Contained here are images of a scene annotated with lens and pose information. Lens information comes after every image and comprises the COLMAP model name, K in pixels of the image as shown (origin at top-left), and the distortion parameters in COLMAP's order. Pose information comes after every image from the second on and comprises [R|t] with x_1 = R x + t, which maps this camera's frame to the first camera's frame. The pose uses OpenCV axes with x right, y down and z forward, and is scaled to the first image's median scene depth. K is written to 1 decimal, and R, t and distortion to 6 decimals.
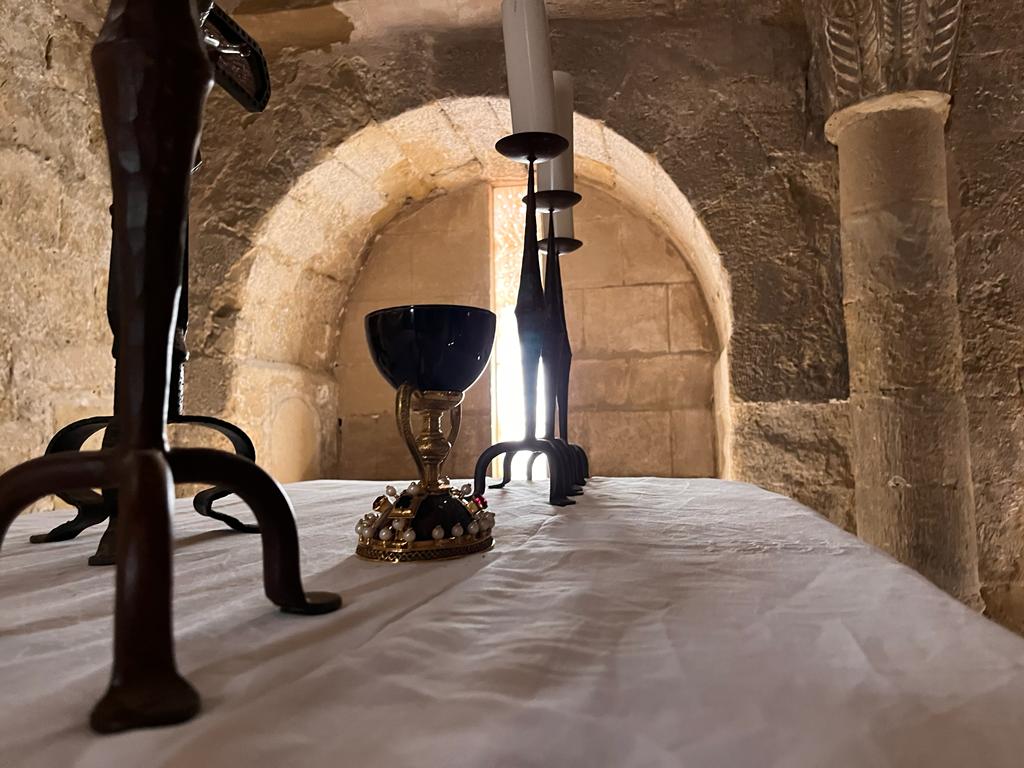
lens RADIAL K [[781.1, 0, 514.3], [0, 781.1, 380.3], [0, 0, 1]] dist [0.073192, -0.107891]
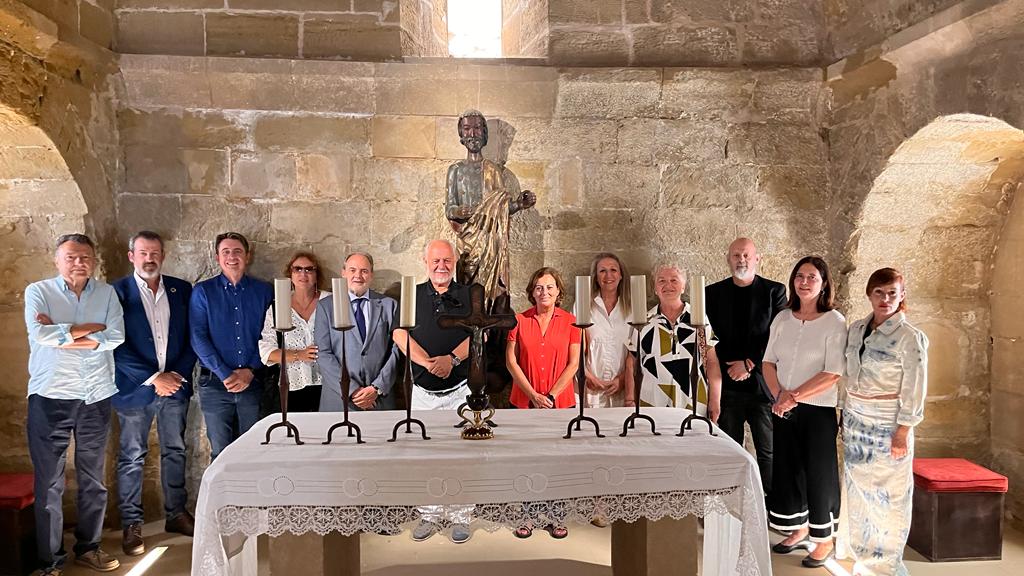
lens RADIAL K [[791.9, 0, 510.1], [0, 791.9, 303.1], [0, 0, 1]] dist [0.071929, -0.099428]
pose [[0.261250, 0.074884, -0.962362, 0.969718], [0.075154, 0.992382, 0.097622, -0.227517], [0.962341, -0.097829, 0.253632, -0.029320]]
